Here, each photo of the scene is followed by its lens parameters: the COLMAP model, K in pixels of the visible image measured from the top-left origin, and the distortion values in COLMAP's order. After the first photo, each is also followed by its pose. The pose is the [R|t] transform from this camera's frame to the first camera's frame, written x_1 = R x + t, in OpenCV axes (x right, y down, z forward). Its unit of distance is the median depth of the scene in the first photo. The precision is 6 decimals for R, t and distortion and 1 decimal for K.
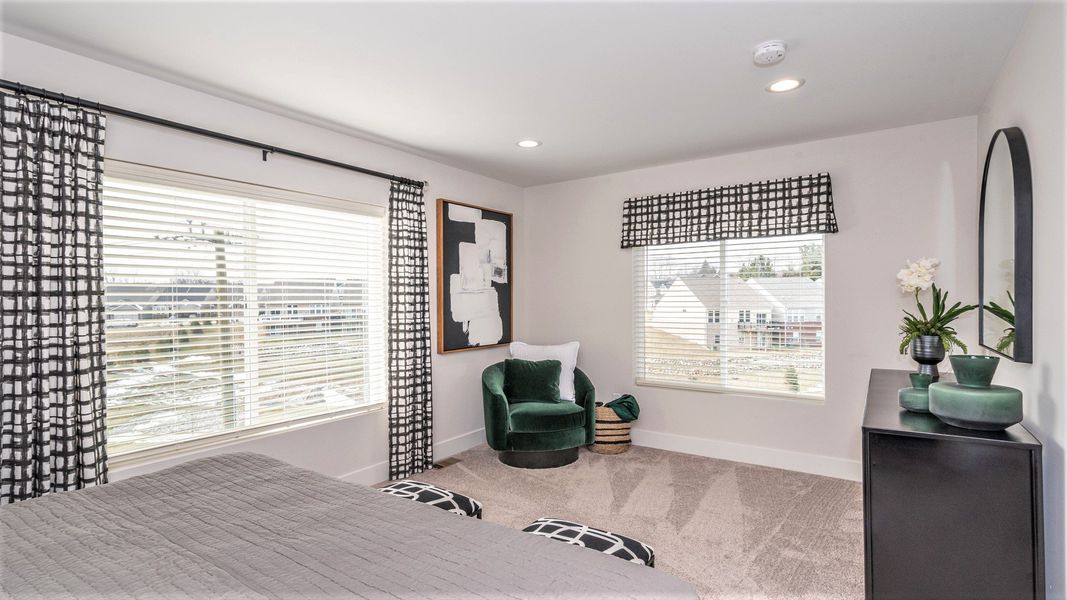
lens RADIAL K [[499.4, 0, 540.5], [0, 499.4, 304.5], [0, 0, 1]] dist [0.009772, 0.000802]
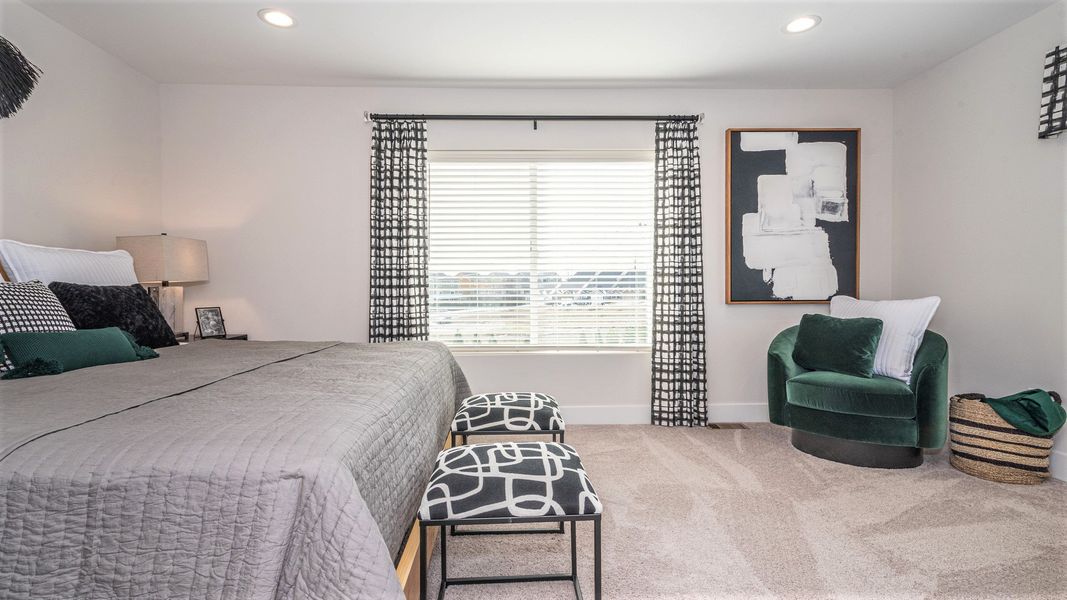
lens RADIAL K [[499.4, 0, 542.4], [0, 499.4, 290.6], [0, 0, 1]] dist [0.009772, 0.000802]
pose [[0.597735, 0.010466, -0.801625, 0.347804], [-0.005510, 0.999945, 0.008946, 0.075364], [0.801675, -0.000930, 0.597760, 0.222215]]
